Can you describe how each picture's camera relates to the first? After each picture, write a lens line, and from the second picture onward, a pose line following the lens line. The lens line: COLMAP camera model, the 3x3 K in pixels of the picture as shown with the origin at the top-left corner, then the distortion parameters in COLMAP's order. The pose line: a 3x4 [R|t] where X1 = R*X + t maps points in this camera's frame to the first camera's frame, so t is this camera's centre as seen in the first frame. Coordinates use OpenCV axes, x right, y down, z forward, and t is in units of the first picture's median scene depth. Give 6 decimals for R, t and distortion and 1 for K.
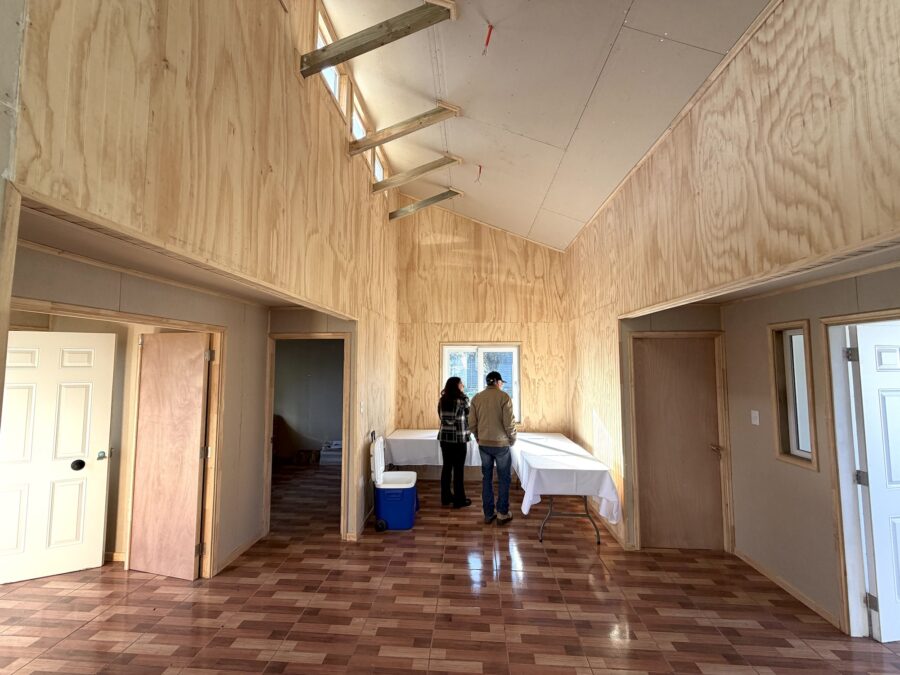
lens RADIAL K [[358.2, 0, 447.4], [0, 358.2, 333.7], [0, 0, 1]] dist [0.002610, -0.000492]
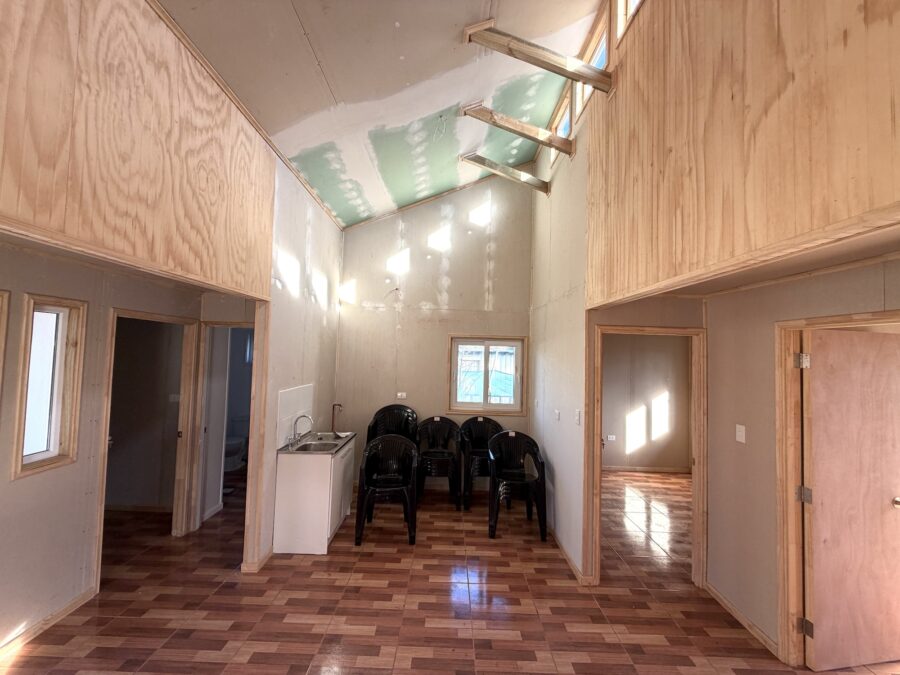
lens RADIAL K [[358.2, 0, 446.6], [0, 358.2, 337.9], [0, 0, 1]] dist [0.002610, -0.000492]
pose [[-0.996986, -0.034159, -0.069664, 0.121258], [-0.025957, 0.992978, -0.115413, 0.132550], [0.073117, -0.113257, -0.990872, 2.012392]]
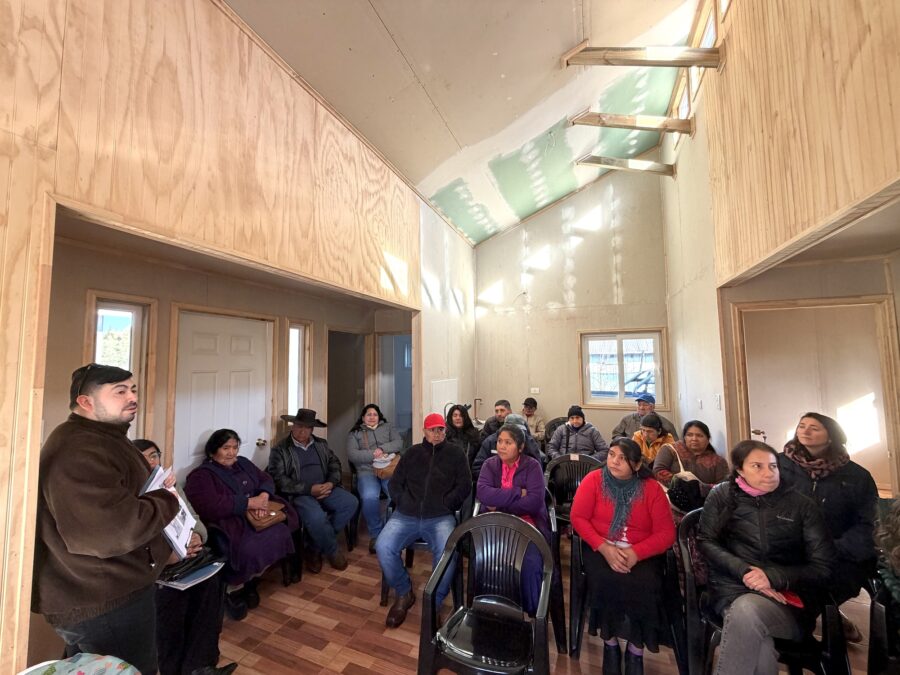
lens RADIAL K [[358.2, 0, 449.0], [0, 358.2, 338.4], [0, 0, 1]] dist [0.002610, -0.000492]
pose [[-0.952326, 0.030914, 0.303511, 0.029880], [-0.012115, 0.990236, -0.138874, 0.246966], [-0.304840, -0.135931, -0.942653, 2.259766]]
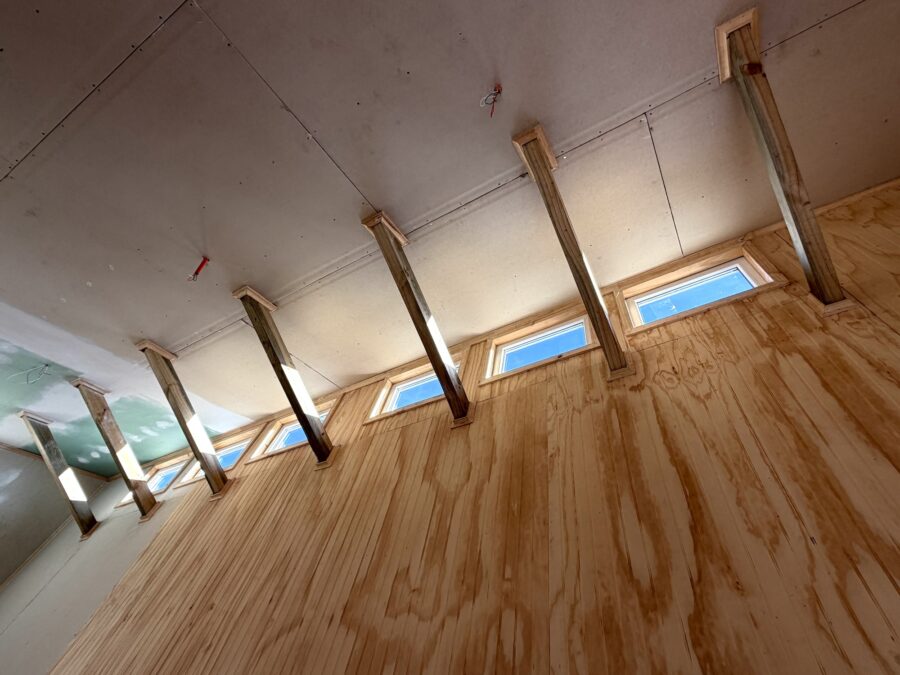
lens RADIAL K [[466.9, 0, 448.2], [0, 466.9, 338.1], [0, 0, 1]] dist [-0.000579, -0.000292]
pose [[-0.417060, -0.804873, -0.422185, 0.252876], [-0.109469, 0.505614, -0.855787, 0.089751], [0.902262, -0.310699, -0.298980, 2.243388]]
